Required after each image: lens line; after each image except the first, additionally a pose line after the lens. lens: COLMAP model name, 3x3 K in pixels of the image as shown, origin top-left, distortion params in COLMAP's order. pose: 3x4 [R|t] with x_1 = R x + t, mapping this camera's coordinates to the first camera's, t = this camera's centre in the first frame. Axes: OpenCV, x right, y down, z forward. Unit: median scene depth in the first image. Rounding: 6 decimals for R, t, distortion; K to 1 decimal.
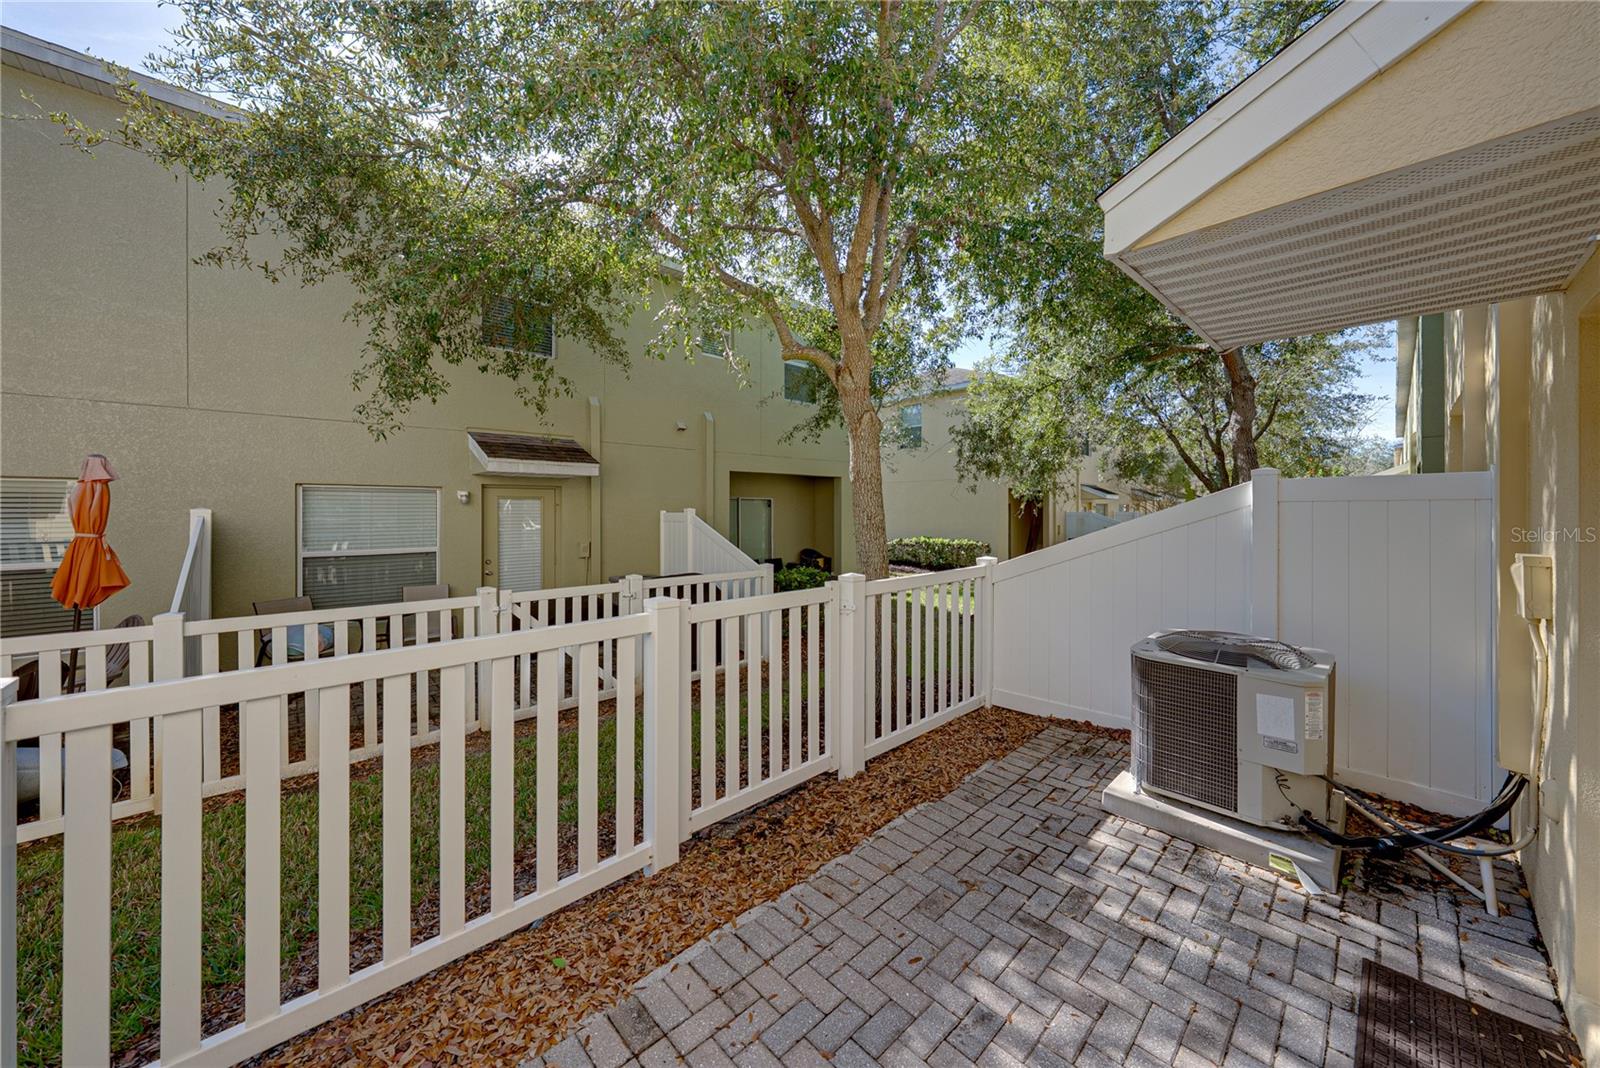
lens RADIAL K [[556.0, 0, 807.0], [0, 556.0, 515.6], [0, 0, 1]] dist [0.000460, 0.000246]
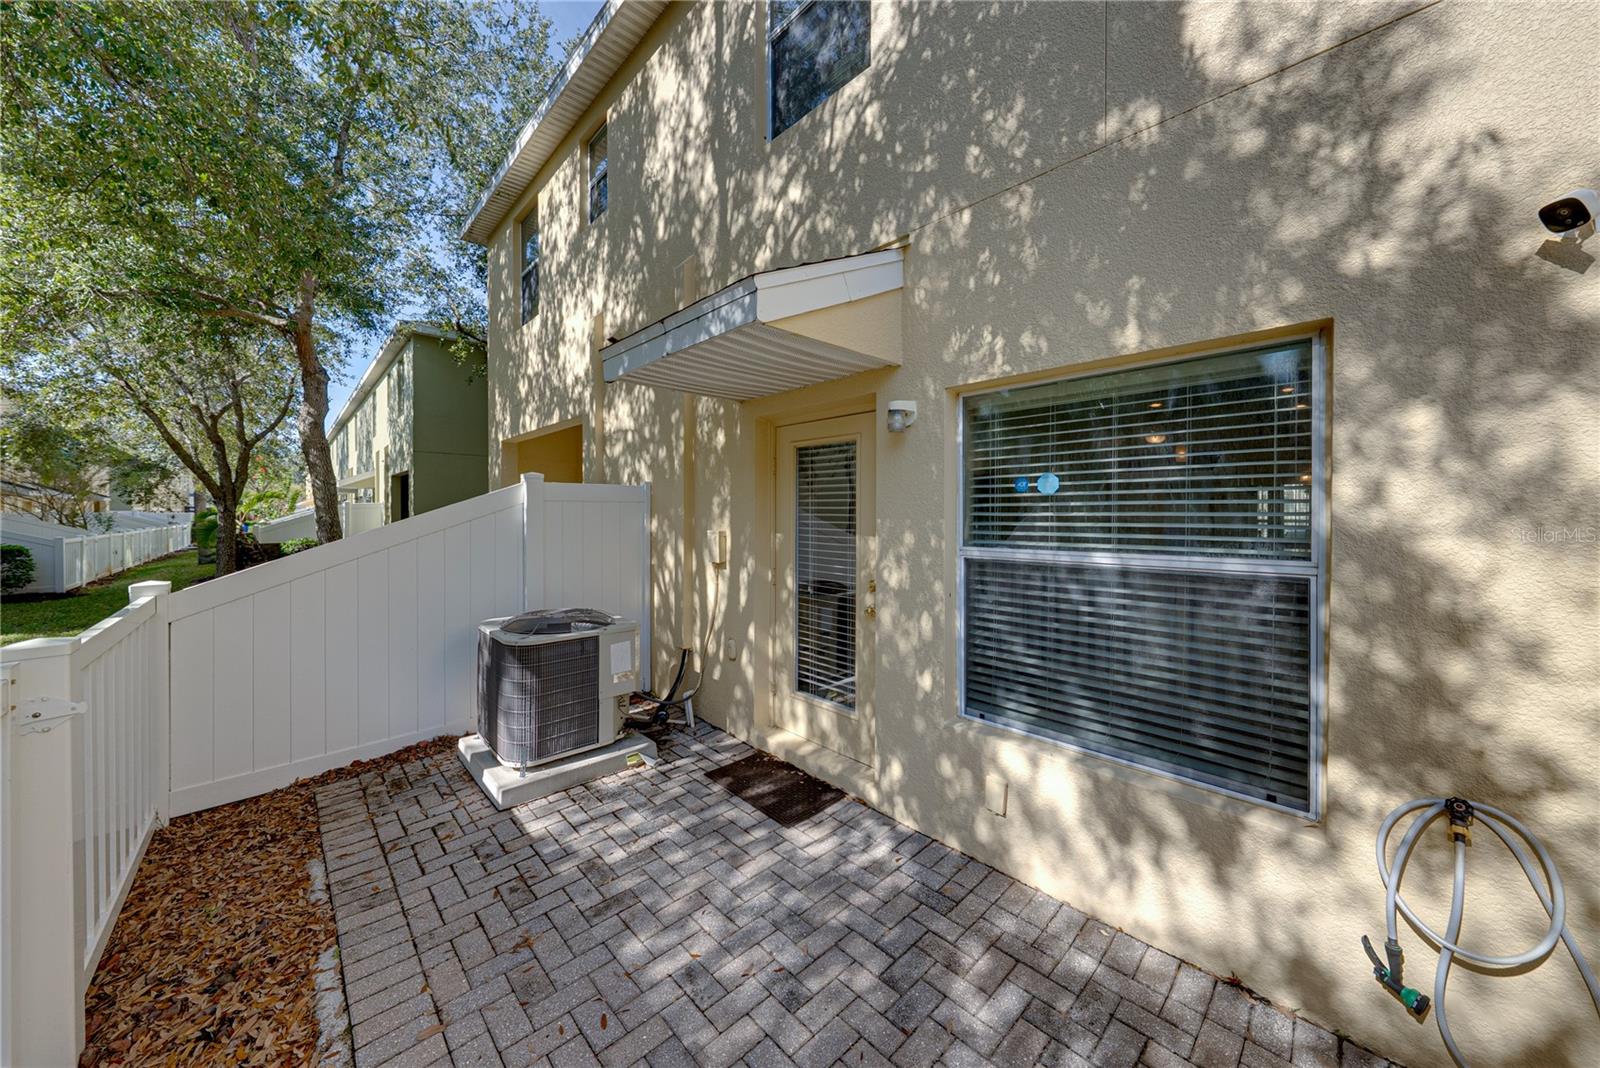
lens RADIAL K [[556.0, 0, 807.0], [0, 556.0, 515.6], [0, 0, 1]] dist [0.000460, 0.000246]
pose [[0.007812, -0.006025, 0.999951, -0.467405], [0.007160, 0.999957, 0.005970, 0.007088], [-0.999944, 0.007113, 0.007855, 0.474018]]
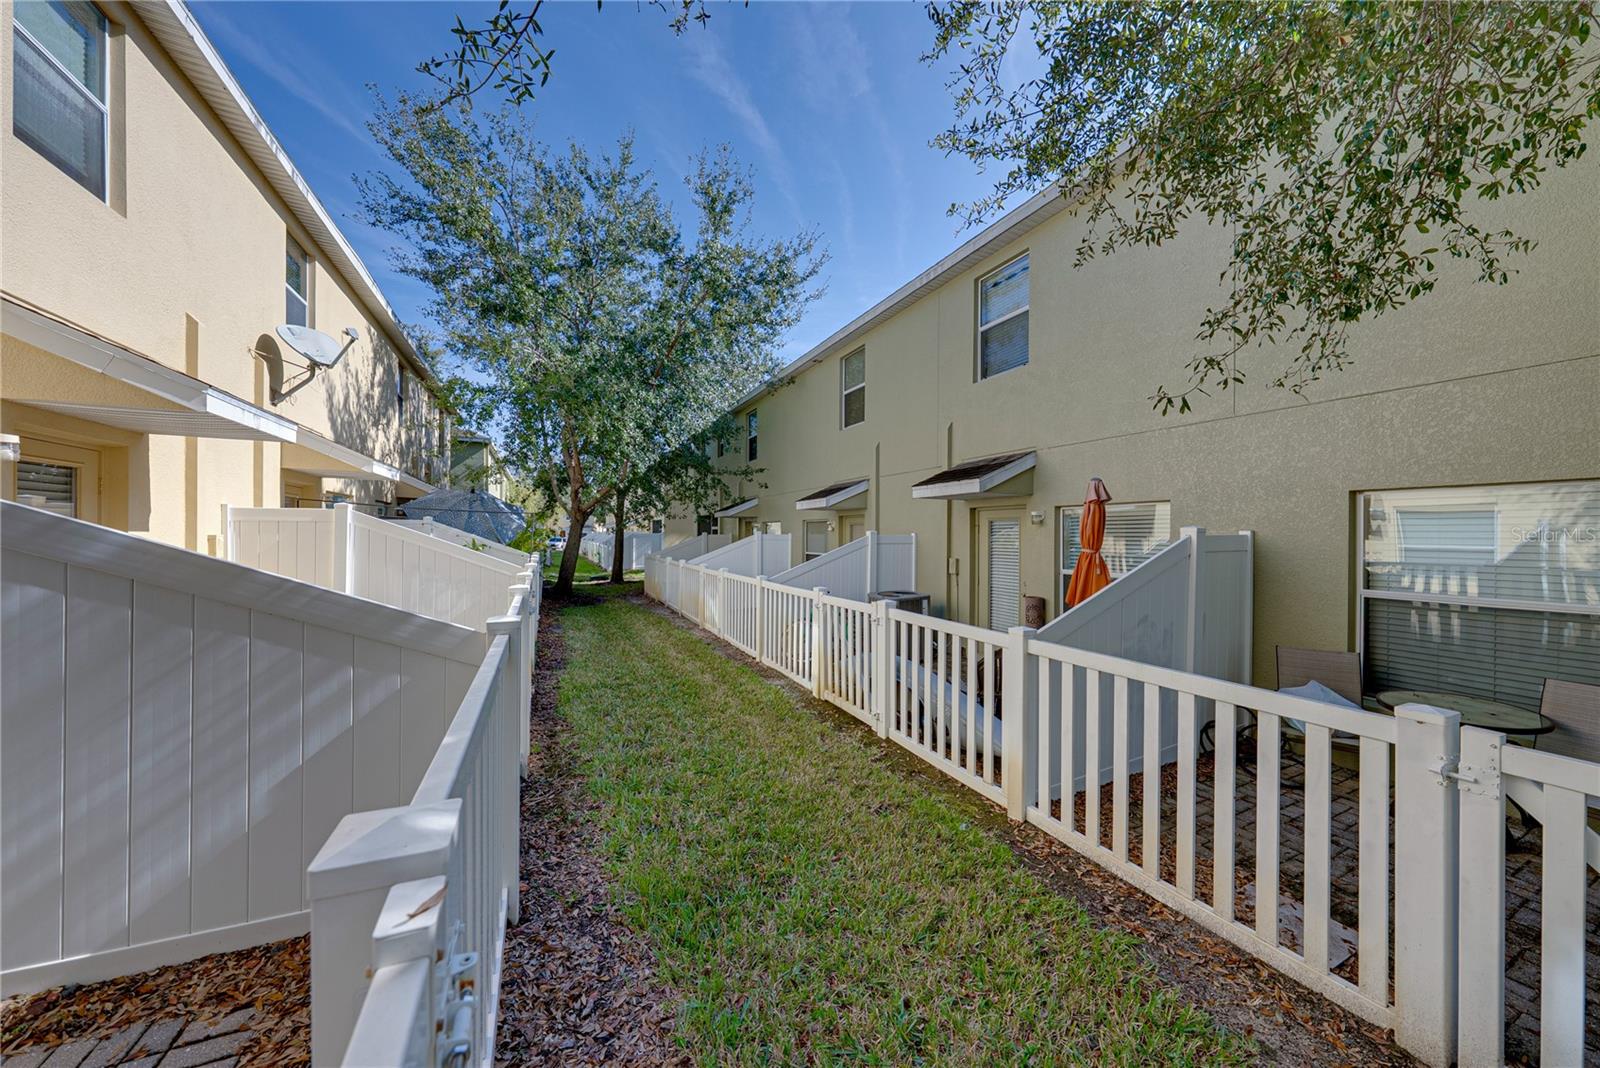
lens RADIAL K [[572.5, 0, 811.5], [0, 572.5, 527.8], [0, 0, 1]] dist [0.000022, 0.000085]
pose [[-0.320122, -0.014036, -0.947272, -0.035829], [-0.014768, 0.999843, -0.009824, 0.009815], [0.947261, 0.010844, -0.320279, 1.178534]]
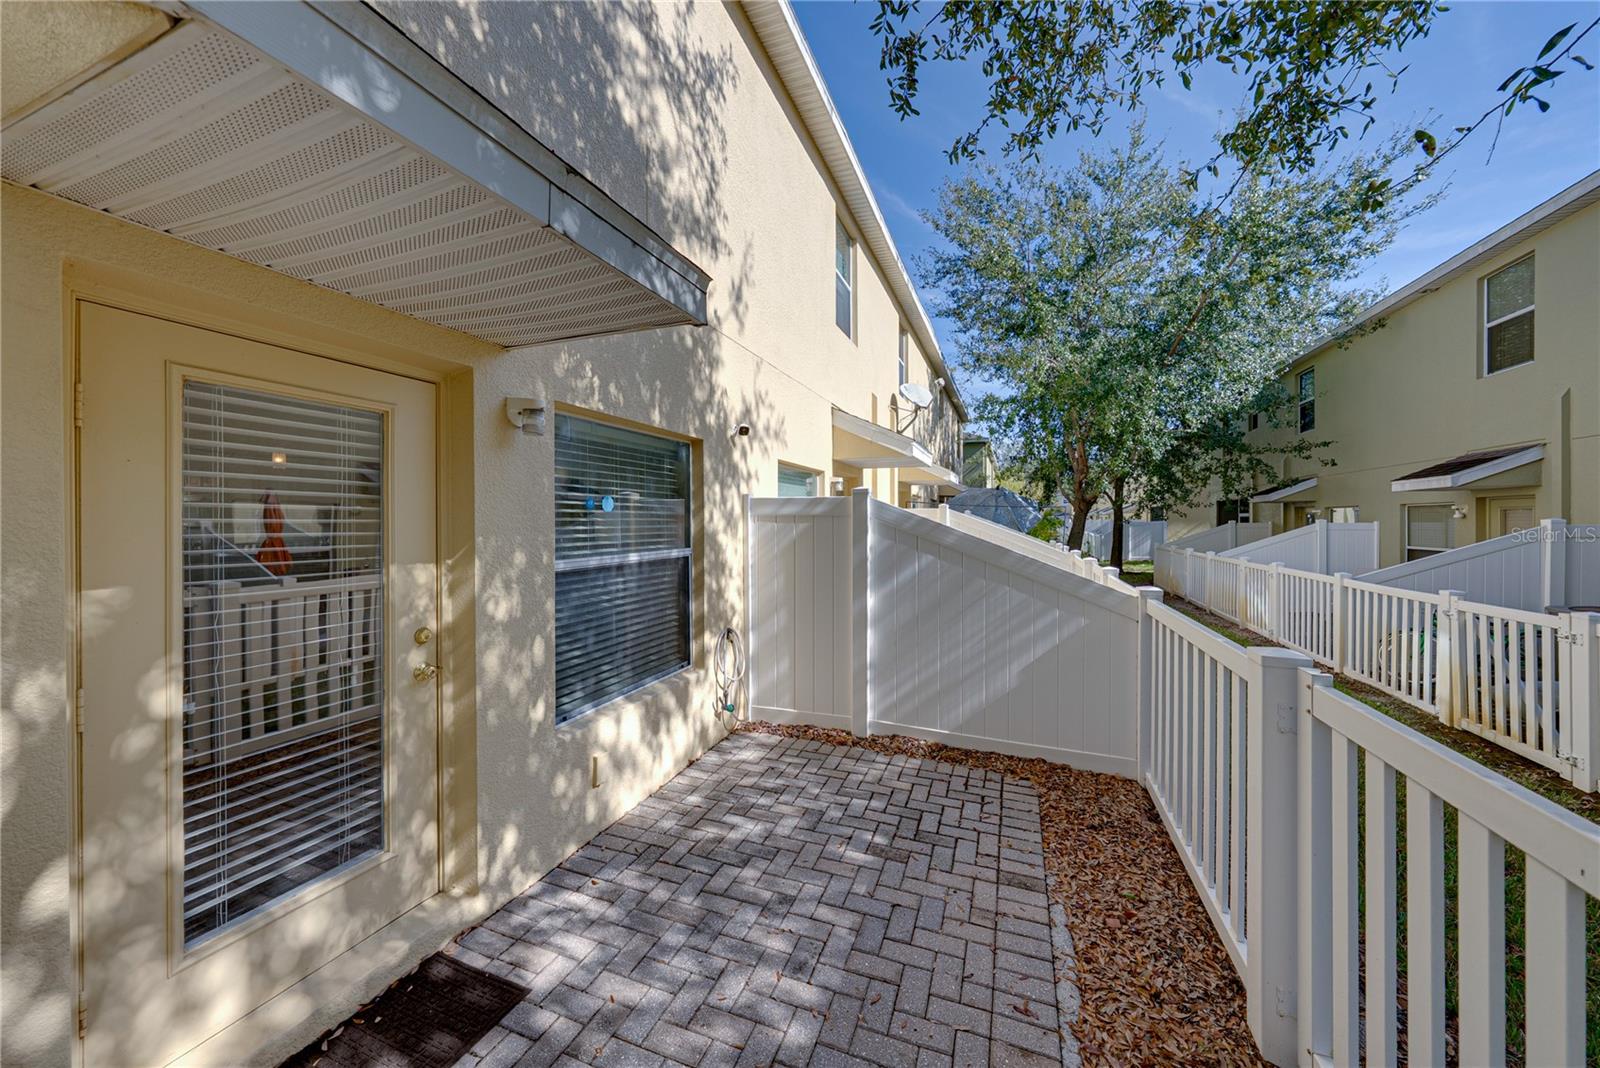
lens RADIAL K [[577.6, 0, 796.9], [0, 577.6, 520.7], [0, 0, 1]] dist [0.000596, 0.000111]
pose [[-0.906133, 0.000094, -0.422992, 0.512428], [-0.002801, 0.999977, 0.006222, -0.008593], [0.422983, 0.006822, -0.906112, 1.282743]]
